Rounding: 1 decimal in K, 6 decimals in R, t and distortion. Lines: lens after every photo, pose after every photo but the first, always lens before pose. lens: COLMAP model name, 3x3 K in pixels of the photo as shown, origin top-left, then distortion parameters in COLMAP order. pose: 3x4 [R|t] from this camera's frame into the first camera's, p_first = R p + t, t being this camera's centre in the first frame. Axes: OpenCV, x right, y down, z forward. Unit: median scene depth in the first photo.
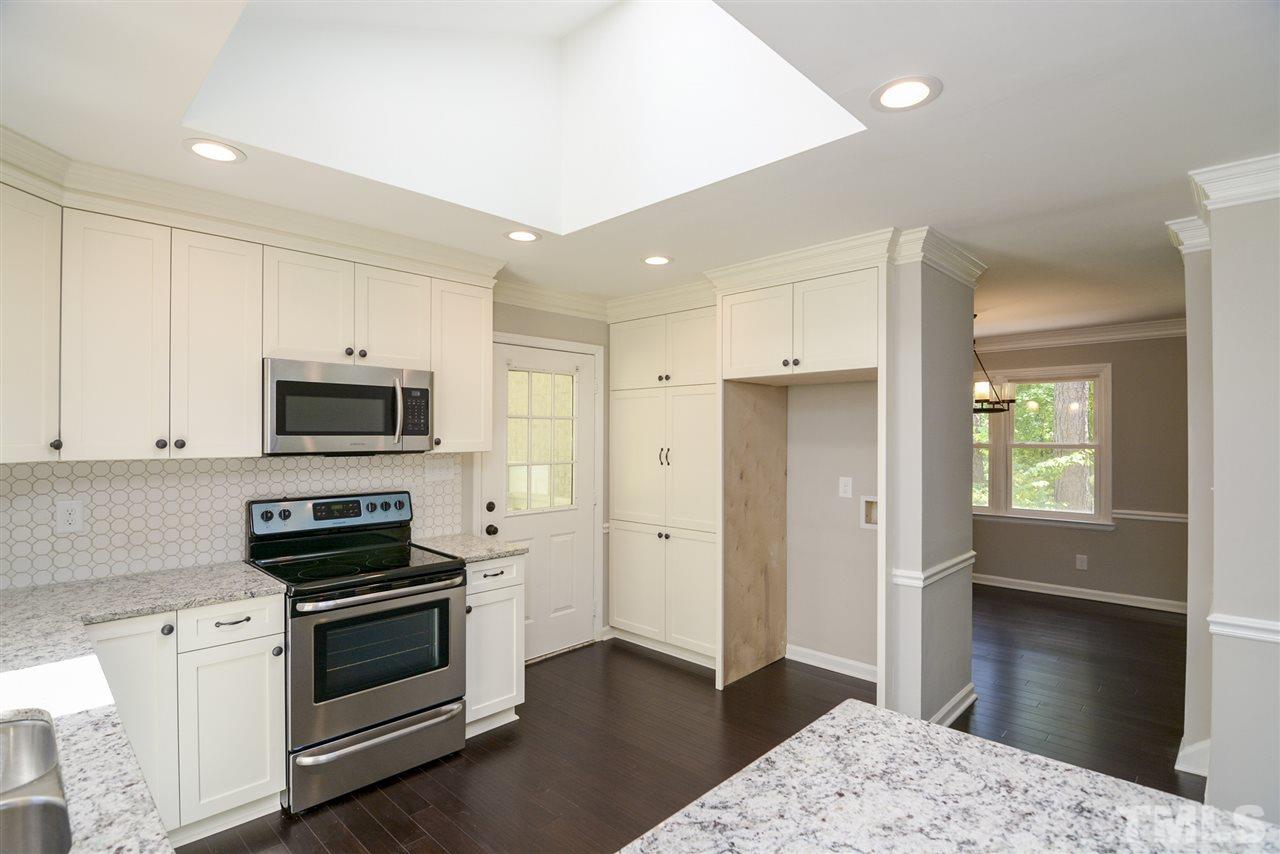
lens RADIAL K [[626.5, 0, 644.6], [0, 626.5, 432.3], [0, 0, 1]] dist [-0.024898, -0.000482]
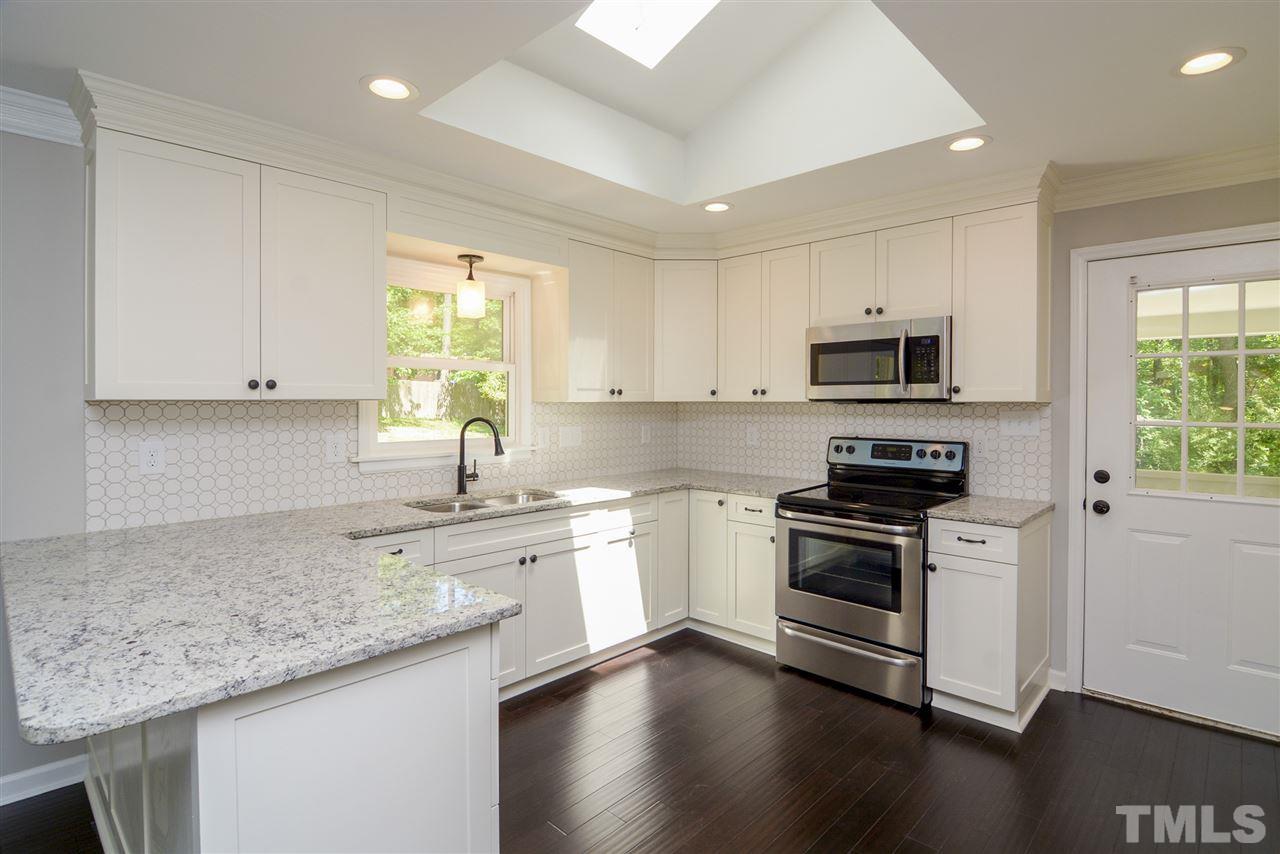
lens RADIAL K [[644.3, 0, 644.6], [0, 644.3, 408.6], [0, 0, 1]] dist [-0.002048, -0.001016]
pose [[0.002340, 0.010418, -0.999943, 0.686718], [0.002250, 0.999943, 0.010423, 0.034384], [0.999995, -0.002274, 0.002316, 0.569204]]
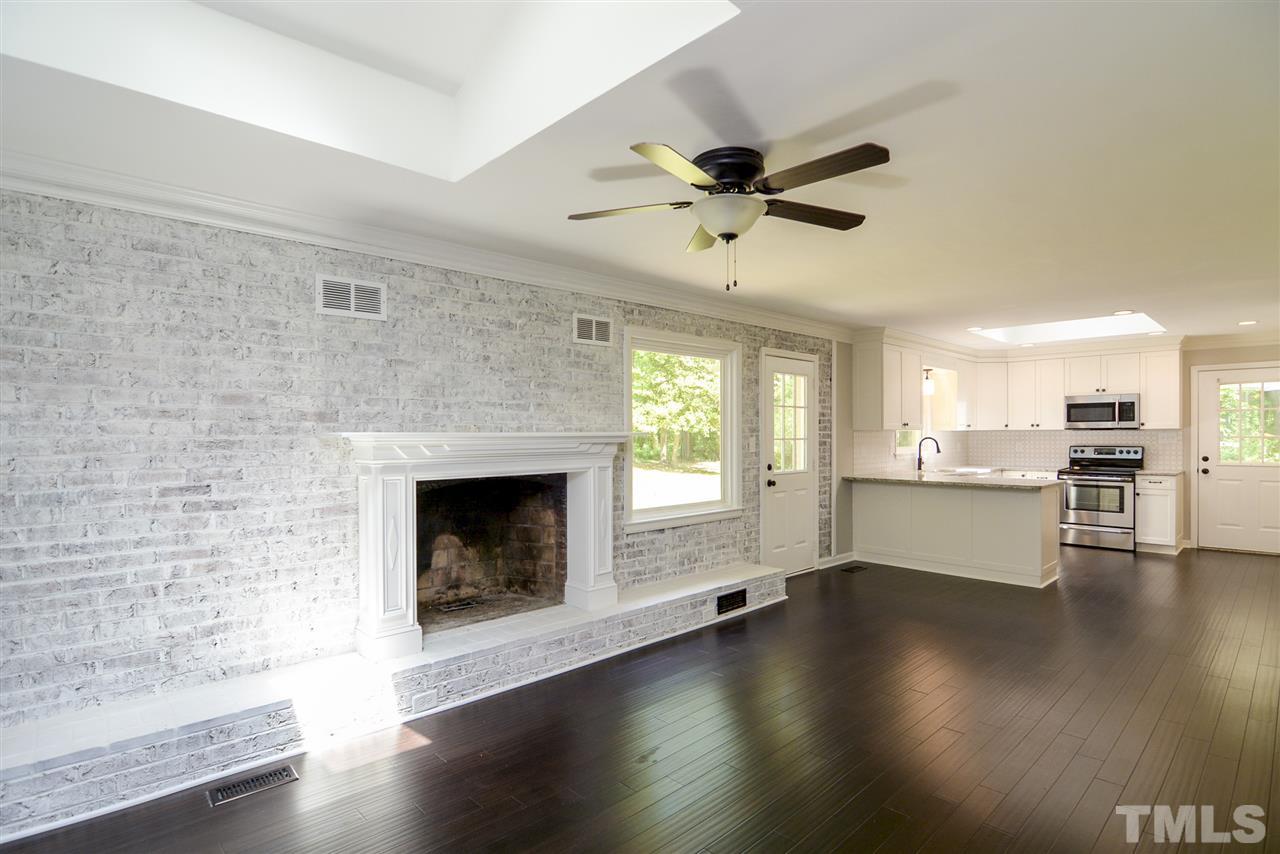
lens RADIAL K [[652.8, 0, 643.8], [0, 652.8, 436.0], [0, 0, 1]] dist [-0.003026, -0.000492]
pose [[-0.037478, 0.003746, -0.999290, 2.284832], [0.009503, 0.999949, 0.003392, 0.035569], [0.999252, -0.009369, -0.037512, -0.792297]]
